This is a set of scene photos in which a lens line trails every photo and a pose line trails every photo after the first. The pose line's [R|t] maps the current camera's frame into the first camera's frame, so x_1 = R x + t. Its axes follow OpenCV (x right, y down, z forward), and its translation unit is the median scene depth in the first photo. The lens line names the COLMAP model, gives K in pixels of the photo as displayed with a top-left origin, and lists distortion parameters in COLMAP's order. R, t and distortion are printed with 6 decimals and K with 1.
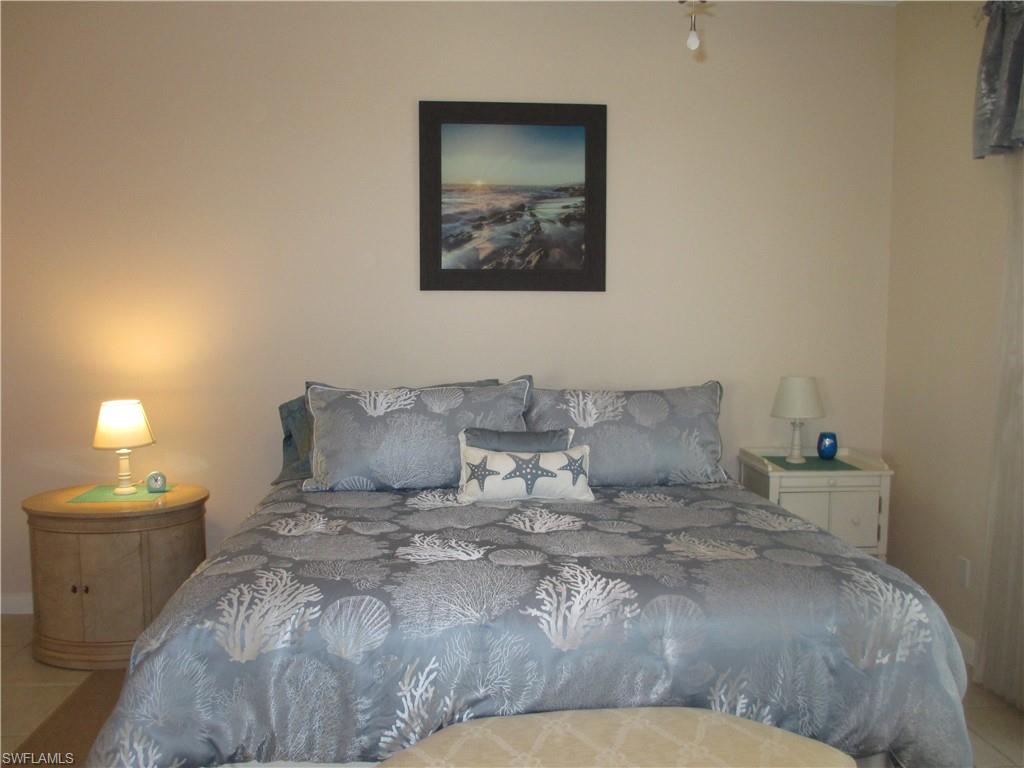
lens RADIAL K [[855.0, 0, 500.3], [0, 855.0, 381.4], [0, 0, 1]] dist [-0.063746, 0.011085]
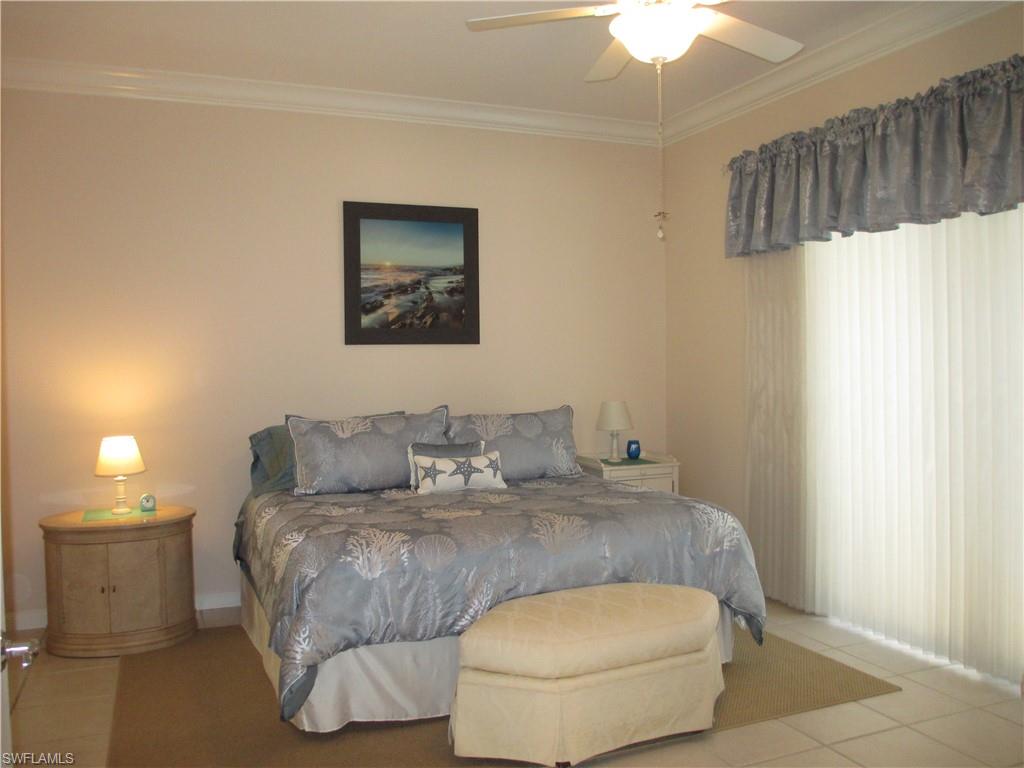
lens RADIAL K [[855.0, 0, 500.3], [0, 855.0, 381.4], [0, 0, 1]] dist [-0.063746, 0.011085]
pose [[0.949056, -0.023368, 0.314240, -0.305915], [0.041244, 0.997879, -0.050357, 0.027088], [-0.312397, 0.060752, 0.948007, -0.333803]]
